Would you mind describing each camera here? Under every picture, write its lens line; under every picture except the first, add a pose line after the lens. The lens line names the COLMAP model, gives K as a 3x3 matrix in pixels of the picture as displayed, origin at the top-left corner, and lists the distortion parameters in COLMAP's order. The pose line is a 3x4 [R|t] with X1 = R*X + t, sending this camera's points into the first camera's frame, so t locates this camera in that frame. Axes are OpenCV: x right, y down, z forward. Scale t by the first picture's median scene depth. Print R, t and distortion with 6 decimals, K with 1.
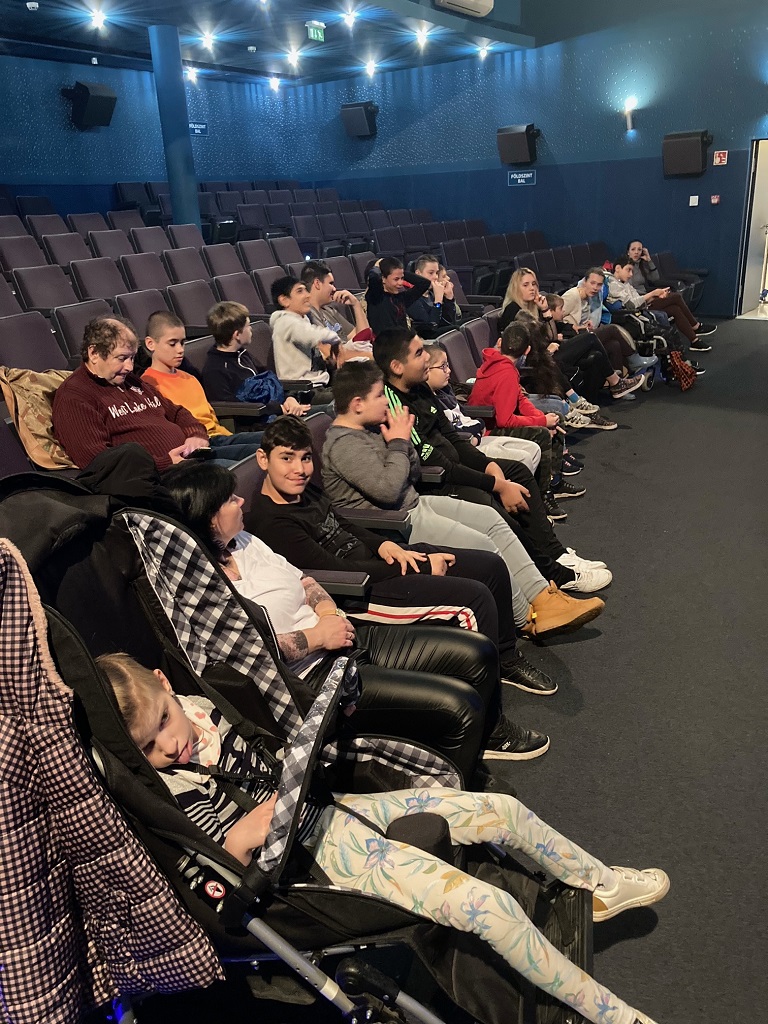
lens RADIAL K [[871.8, 0, 384.0], [0, 871.8, 512.0], [0, 0, 1]] dist [0.018226, -0.010610]
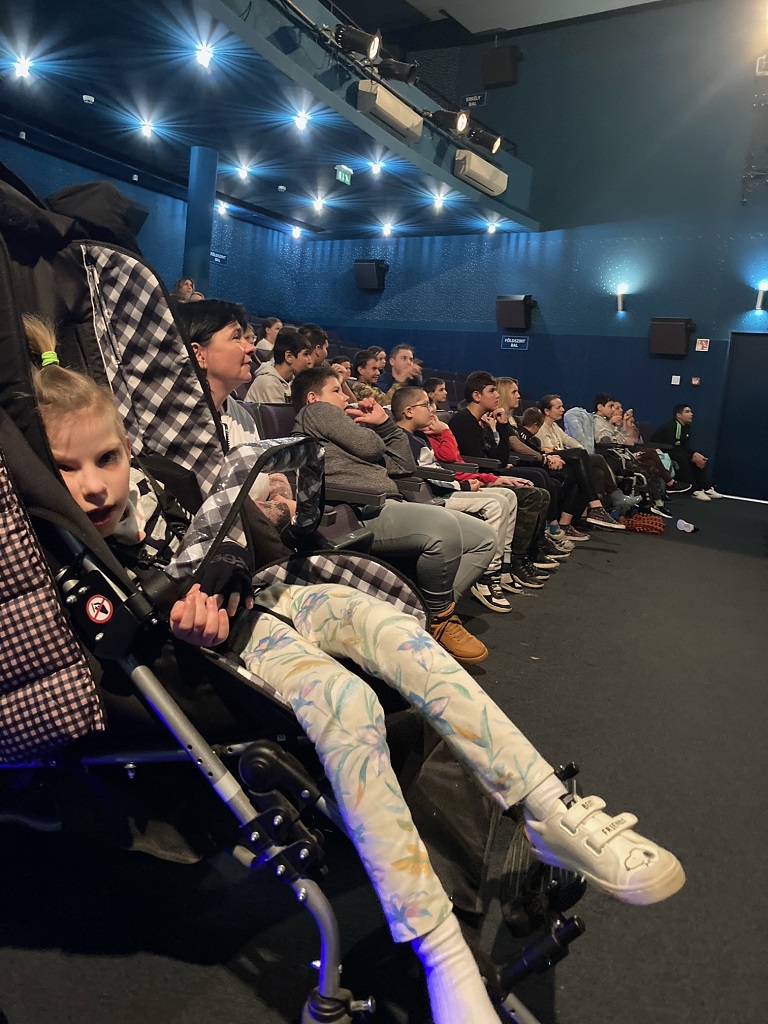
lens RADIAL K [[846.3, 0, 375.7], [0, 846.3, 542.6], [0, 0, 1]] dist [0.147069, -0.405755]
pose [[0.989299, 0.144226, 0.022053, 0.003405], [-0.134729, 0.961052, -0.241301, 0.131876], [-0.055996, 0.235747, 0.970200, 0.069112]]
